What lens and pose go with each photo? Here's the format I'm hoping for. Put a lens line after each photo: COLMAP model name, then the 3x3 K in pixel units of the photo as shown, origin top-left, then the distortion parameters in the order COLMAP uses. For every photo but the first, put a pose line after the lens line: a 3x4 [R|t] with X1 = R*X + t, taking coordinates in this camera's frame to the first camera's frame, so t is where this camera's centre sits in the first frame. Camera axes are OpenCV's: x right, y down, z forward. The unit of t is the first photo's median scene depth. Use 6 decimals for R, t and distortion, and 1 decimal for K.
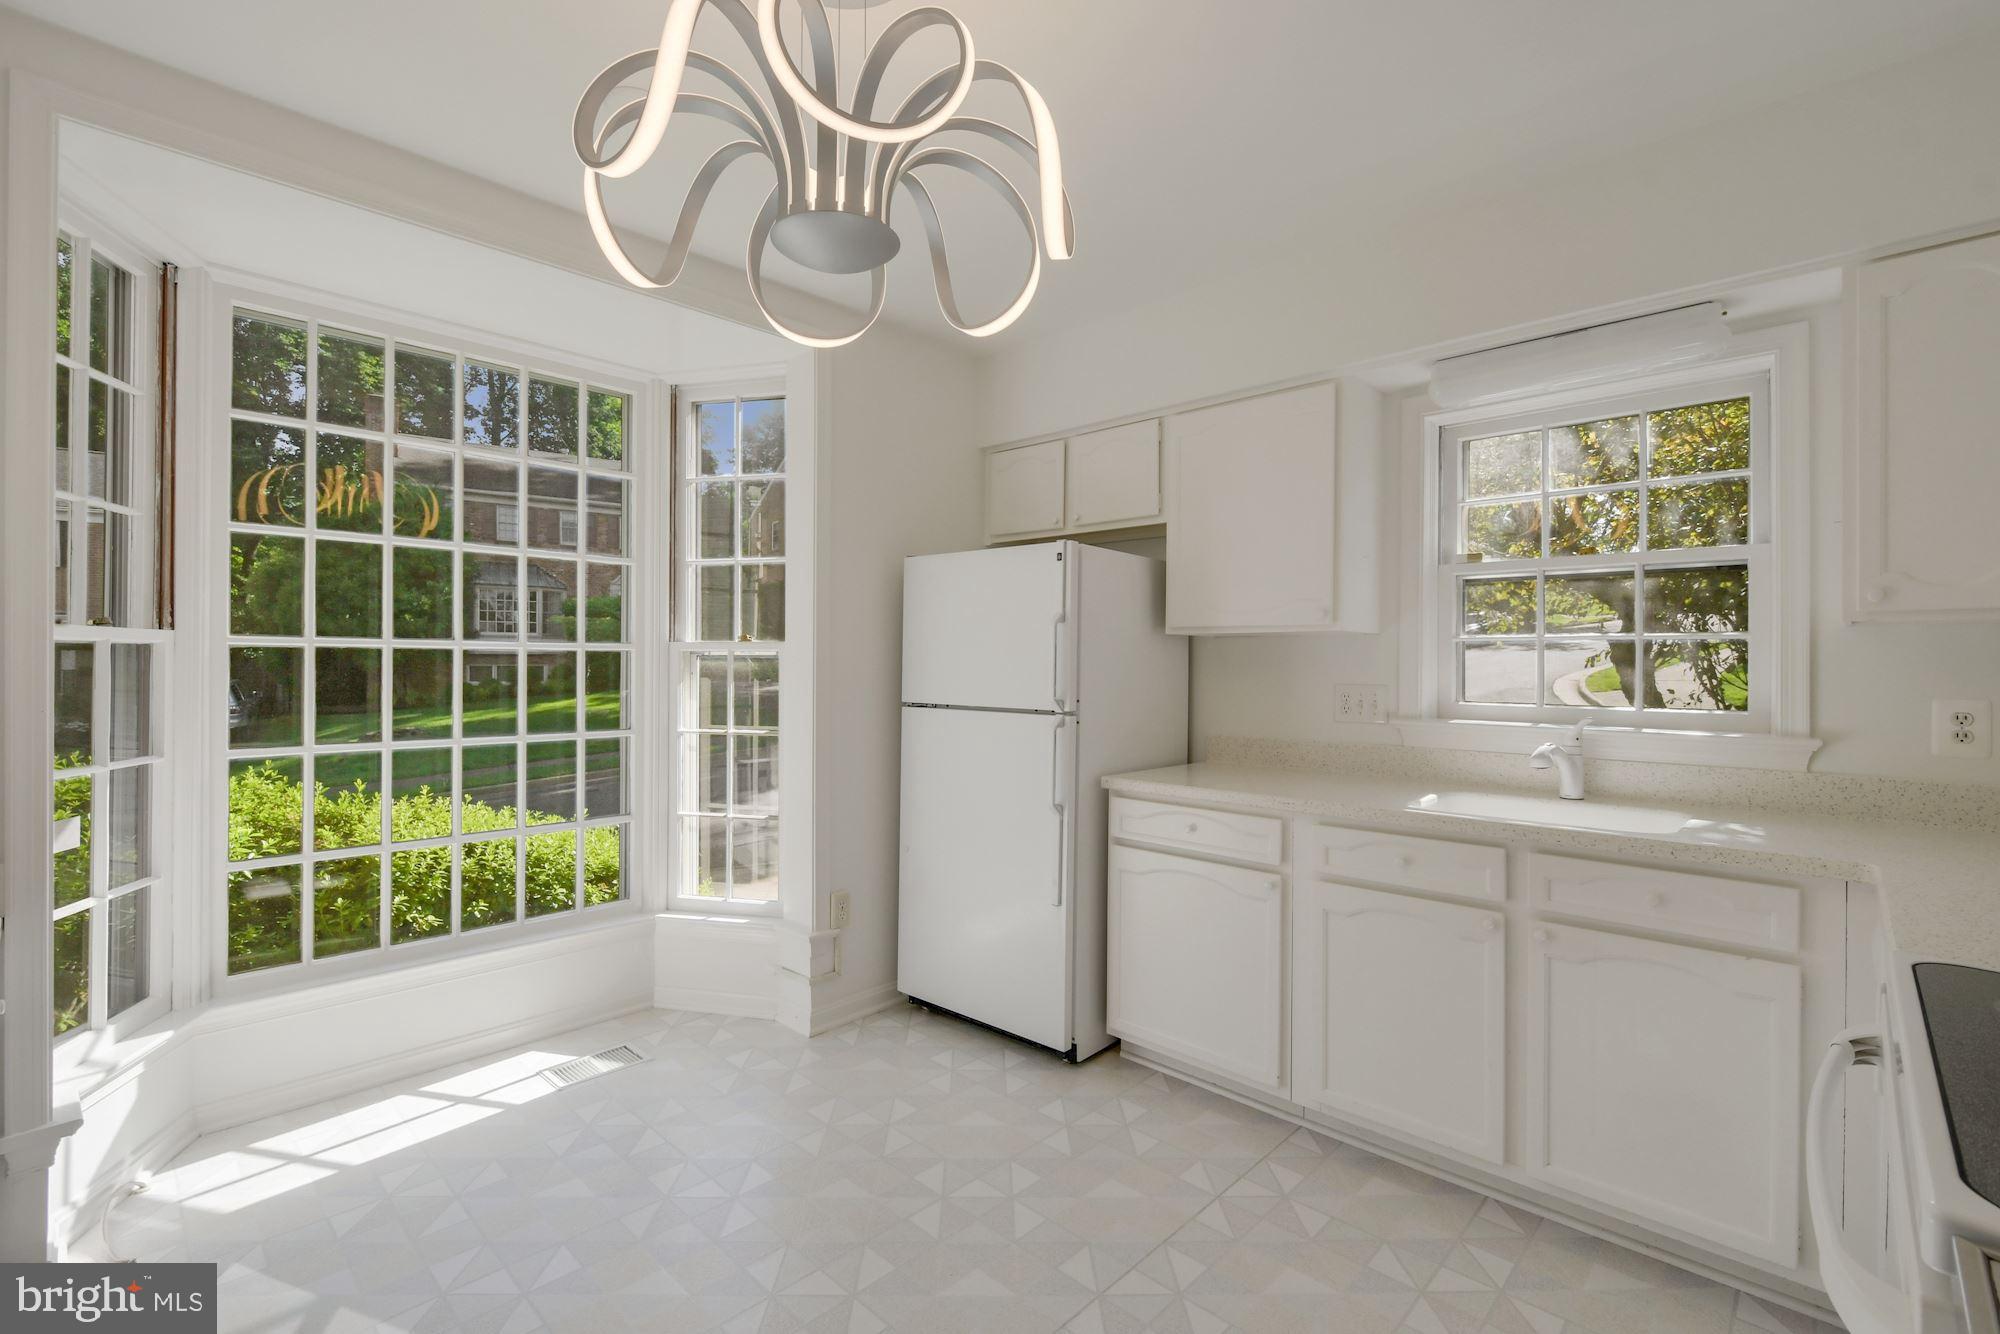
lens RADIAL K [[879.2, 0, 991.5], [0, 879.2, 677.3], [0, 0, 1]] dist [-0.008172, -0.000218]
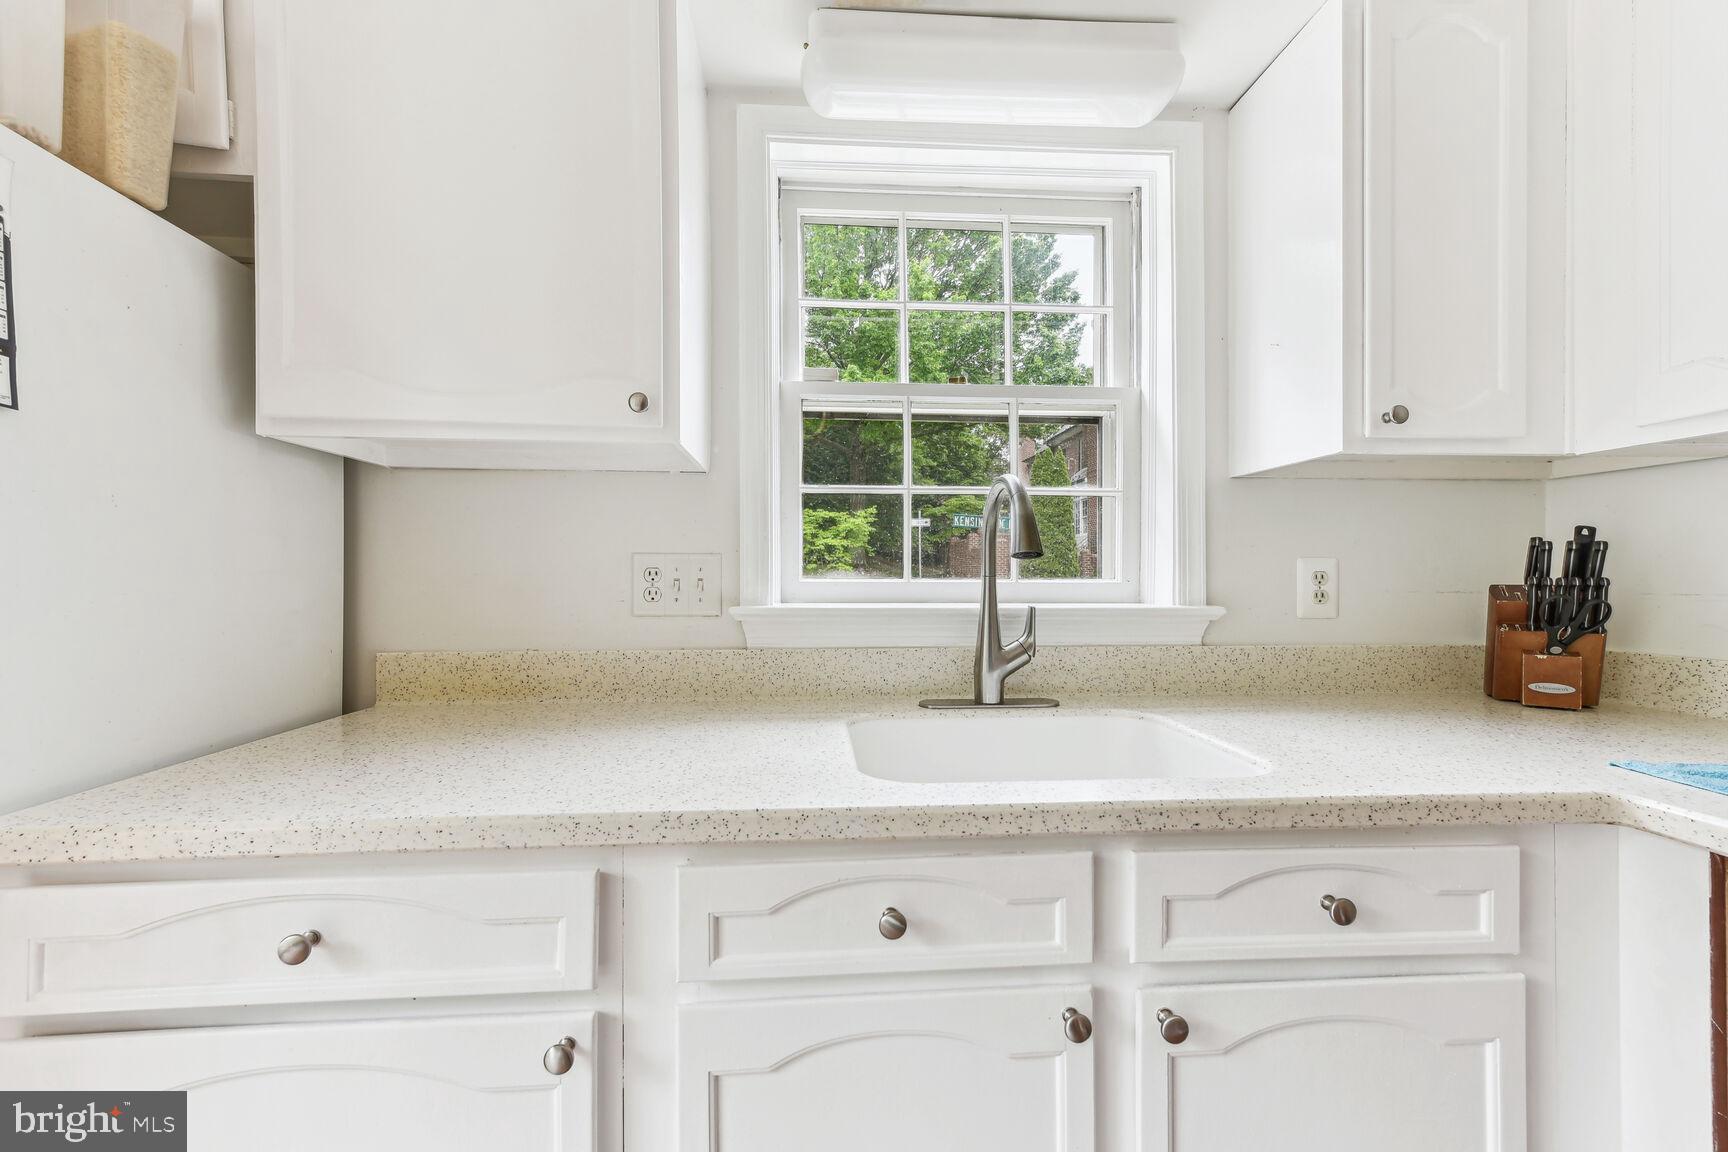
lens RADIAL K [[667.8, 0, 864.0], [0, 667.8, 576.0], [0, 0, 1]] dist [-0.001747, -0.000054]
pose [[0.675601, -0.001994, 0.737265, 0.223382], [0.013299, 0.999867, -0.009482, 0.043097], [-0.737147, 0.016211, 0.675538, 0.820088]]
